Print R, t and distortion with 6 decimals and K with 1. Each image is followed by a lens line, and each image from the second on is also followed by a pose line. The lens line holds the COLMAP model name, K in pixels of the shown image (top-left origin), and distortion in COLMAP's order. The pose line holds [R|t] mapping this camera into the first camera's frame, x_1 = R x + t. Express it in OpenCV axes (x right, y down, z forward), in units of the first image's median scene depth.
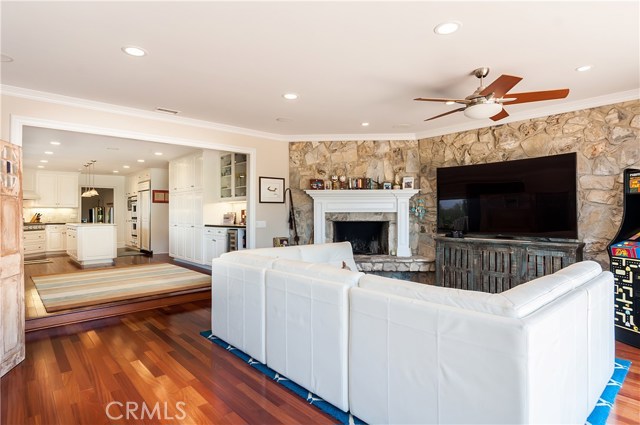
lens RADIAL K [[346.3, 0, 319.0], [0, 346.3, 213.6], [0, 0, 1]] dist [0.000844, -0.000067]
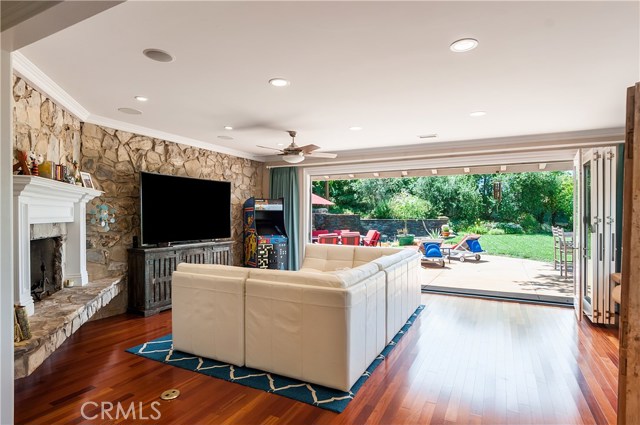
lens RADIAL K [[357.5, 0, 320.7], [0, 357.5, 213.0], [0, 0, 1]] dist [-0.005147, -0.000877]
pose [[-0.380243, 0.005654, 0.924869, -0.707600], [-0.002837, 0.999969, -0.007280, -0.020471], [-0.924882, -0.005392, -0.380216, 0.976371]]
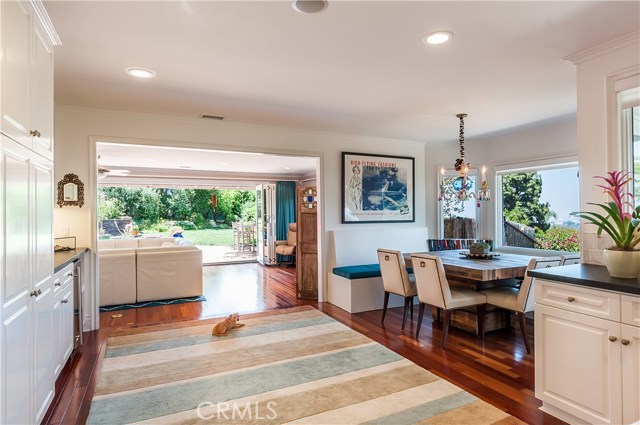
lens RADIAL K [[357.5, 0, 320.7], [0, 357.5, 211.5], [0, 0, 1]] dist [-0.005147, -0.000877]
pose [[-0.961834, 0.010688, 0.273423, -1.035298], [0.009491, 0.999939, -0.005699, -0.032012], [-0.273467, -0.002887, -0.961877, 2.110237]]
